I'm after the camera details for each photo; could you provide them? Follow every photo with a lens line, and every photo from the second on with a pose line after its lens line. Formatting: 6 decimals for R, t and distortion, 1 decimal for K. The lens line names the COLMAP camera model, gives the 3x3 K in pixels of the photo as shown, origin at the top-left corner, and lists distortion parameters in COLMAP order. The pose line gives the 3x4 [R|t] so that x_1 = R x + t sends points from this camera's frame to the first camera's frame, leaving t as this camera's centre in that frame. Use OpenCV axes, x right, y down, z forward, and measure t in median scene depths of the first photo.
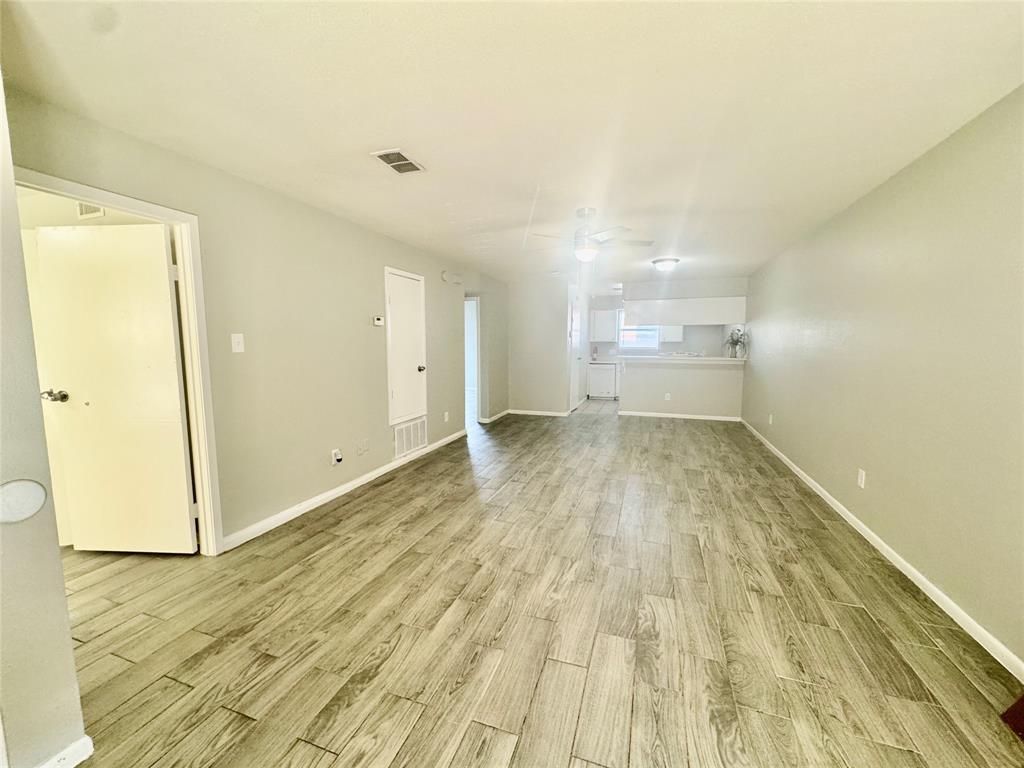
lens RADIAL K [[406.9, 0, 512.8], [0, 406.9, 383.9], [0, 0, 1]] dist [-0.003057, 0.000208]
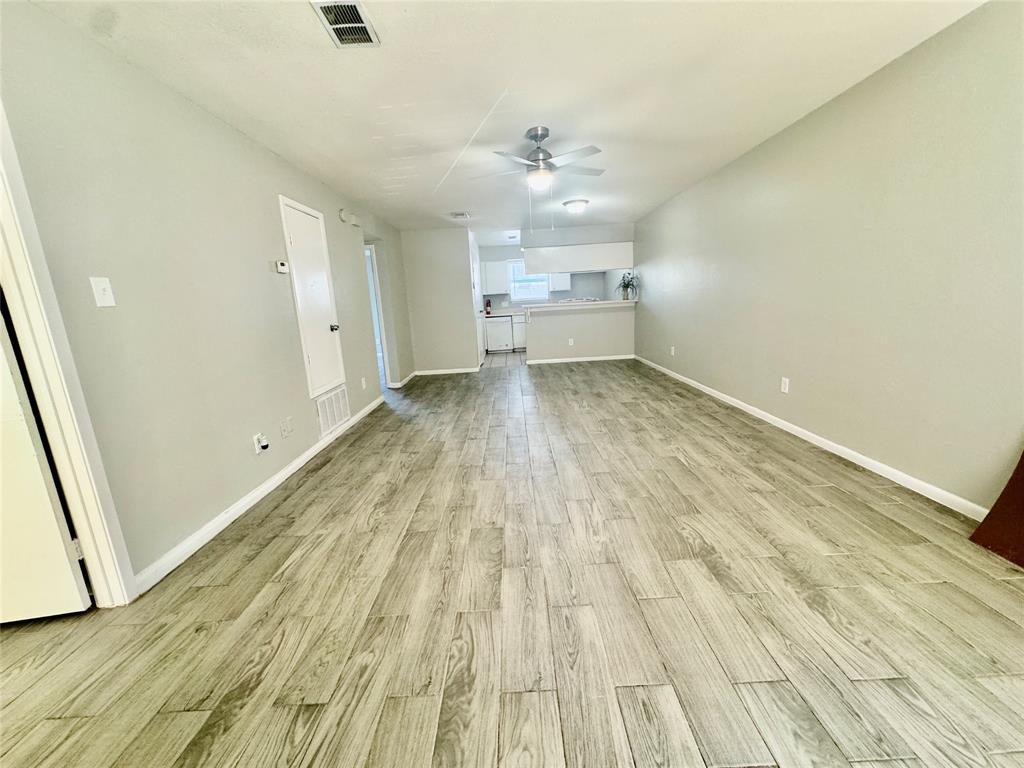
lens RADIAL K [[406.9, 0, 512.5], [0, 406.9, 383.6], [0, 0, 1]] dist [-0.003057, 0.000208]
pose [[0.942140, -0.118872, 0.313434, -0.285680], [0.089739, 0.990325, 0.105843, 0.037216], [-0.322984, -0.071592, 0.943693, 0.163708]]
